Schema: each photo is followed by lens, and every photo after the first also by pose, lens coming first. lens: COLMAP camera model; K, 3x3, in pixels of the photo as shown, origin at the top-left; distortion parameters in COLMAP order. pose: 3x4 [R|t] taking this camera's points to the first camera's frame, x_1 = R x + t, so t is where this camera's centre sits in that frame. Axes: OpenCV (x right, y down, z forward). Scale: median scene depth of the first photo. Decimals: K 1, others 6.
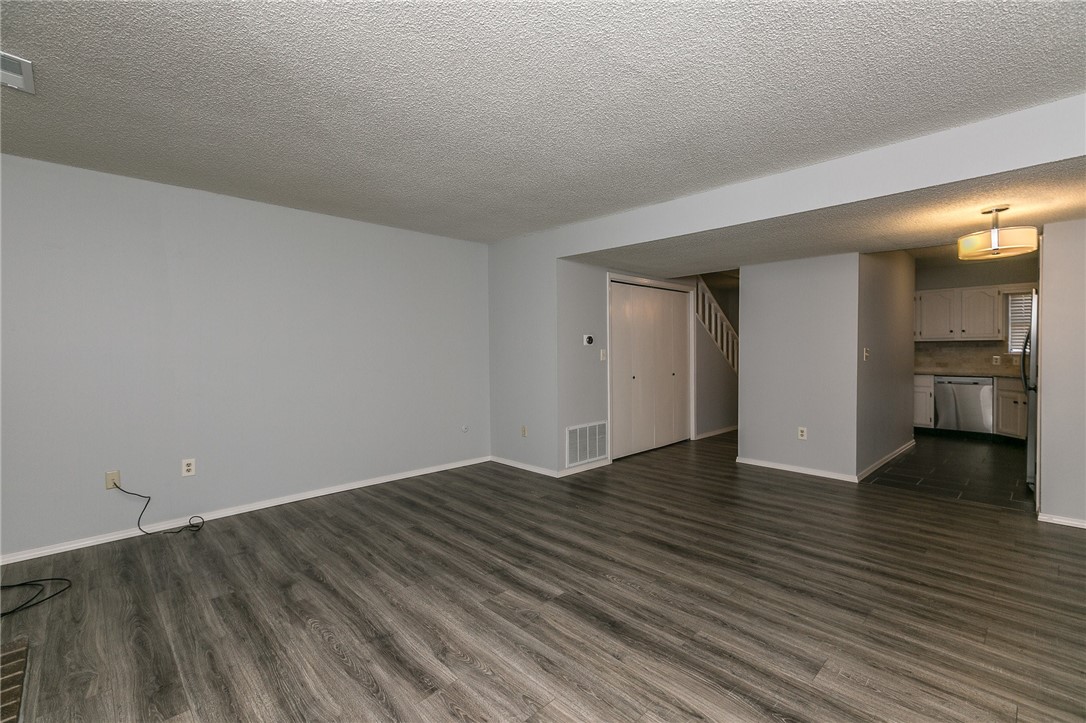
lens RADIAL K [[485.1, 0, 540.8], [0, 485.1, 353.6], [0, 0, 1]] dist [0.011897, -0.000909]
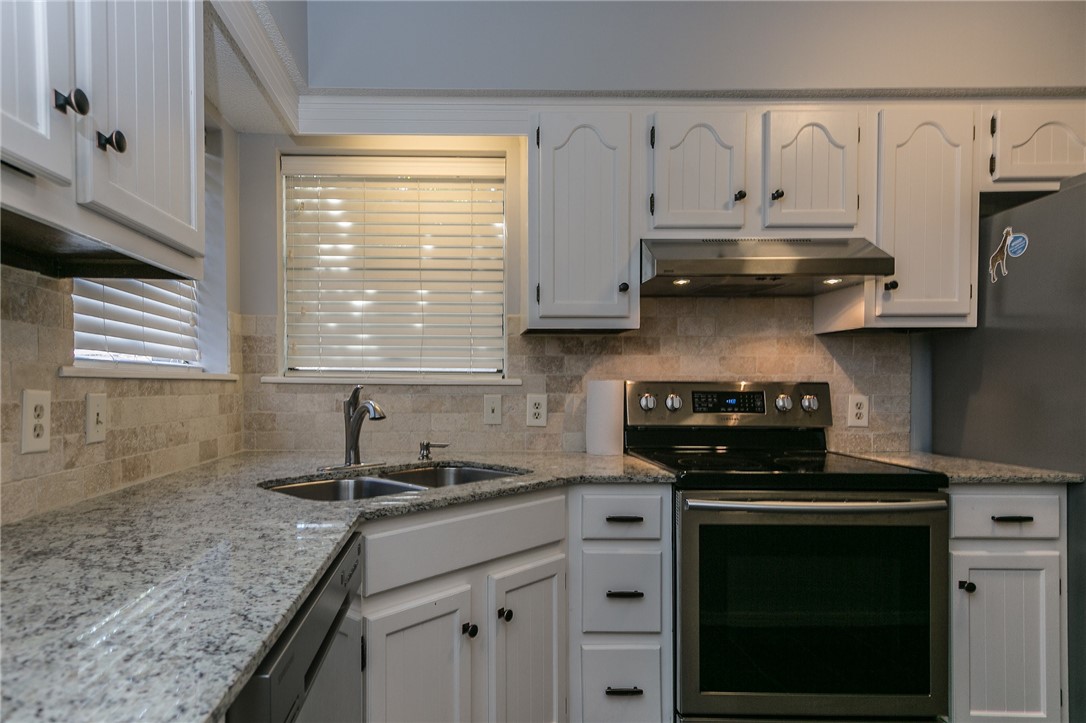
lens RADIAL K [[600.9, 0, 479.0], [0, 600.9, 396.2], [0, 0, 1]] dist [0.006311, 0.000553]
pose [[-0.720759, -0.007186, 0.693149, 1.700118], [0.009061, 0.999763, 0.019787, 0.012061], [-0.693127, 0.020542, -0.720523, 2.437562]]
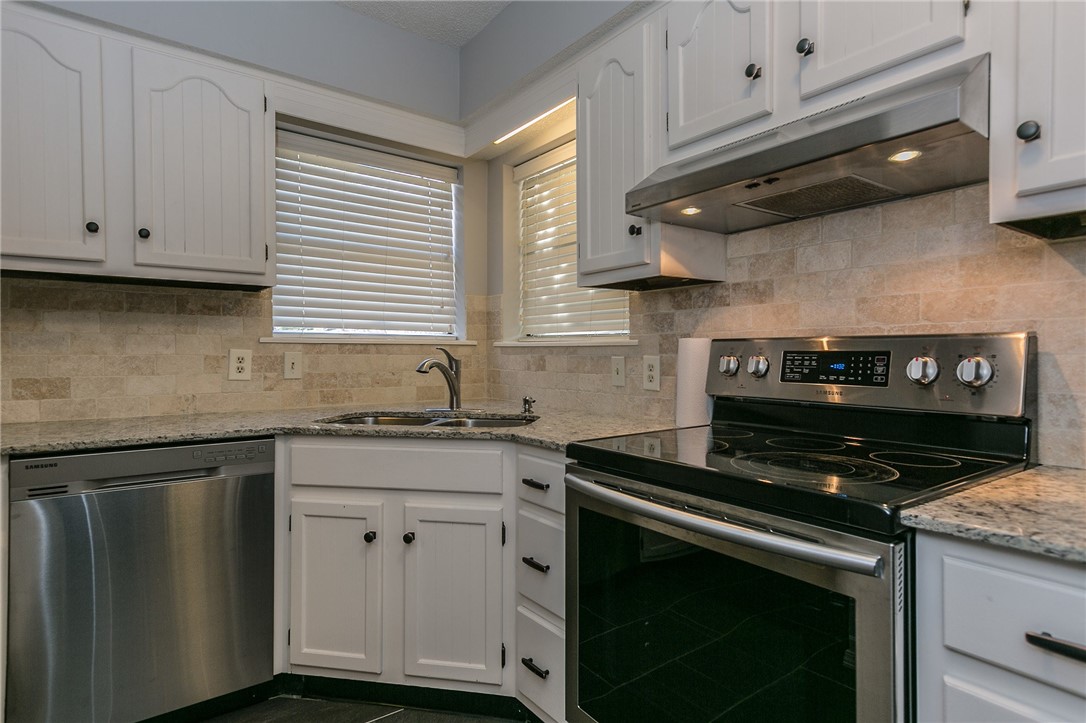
lens RADIAL K [[578.7, 0, 540.1], [0, 578.7, 359.3], [0, 0, 1]] dist [0.006803, -0.000037]
pose [[0.145016, -0.001821, 0.989428, 1.481805], [0.007306, 0.999973, 0.000770, 0.028967], [-0.989402, 0.007117, 0.145025, 1.845122]]
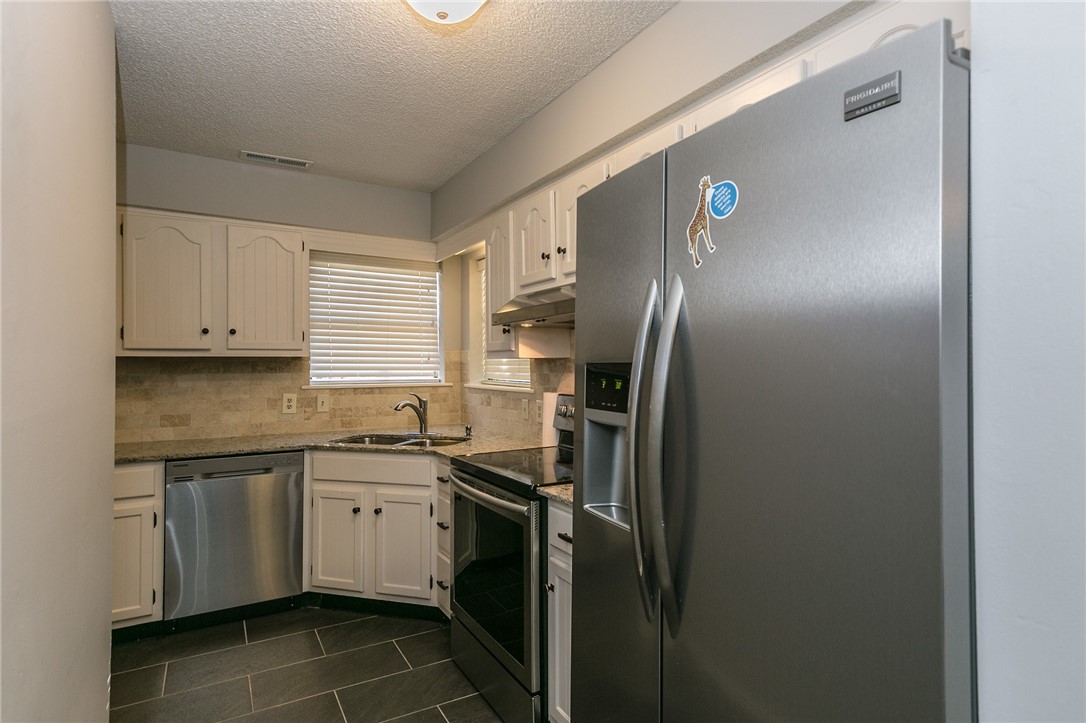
lens RADIAL K [[564.3, 0, 543.0], [0, 564.3, 361.5], [0, 0, 1]] dist [0.004334, 0.000496]
pose [[0.235884, 0.016040, 0.971649, 1.163128], [0.009313, 0.999781, -0.018765, -0.027207], [-0.971736, 0.013476, 0.235683, 1.556552]]
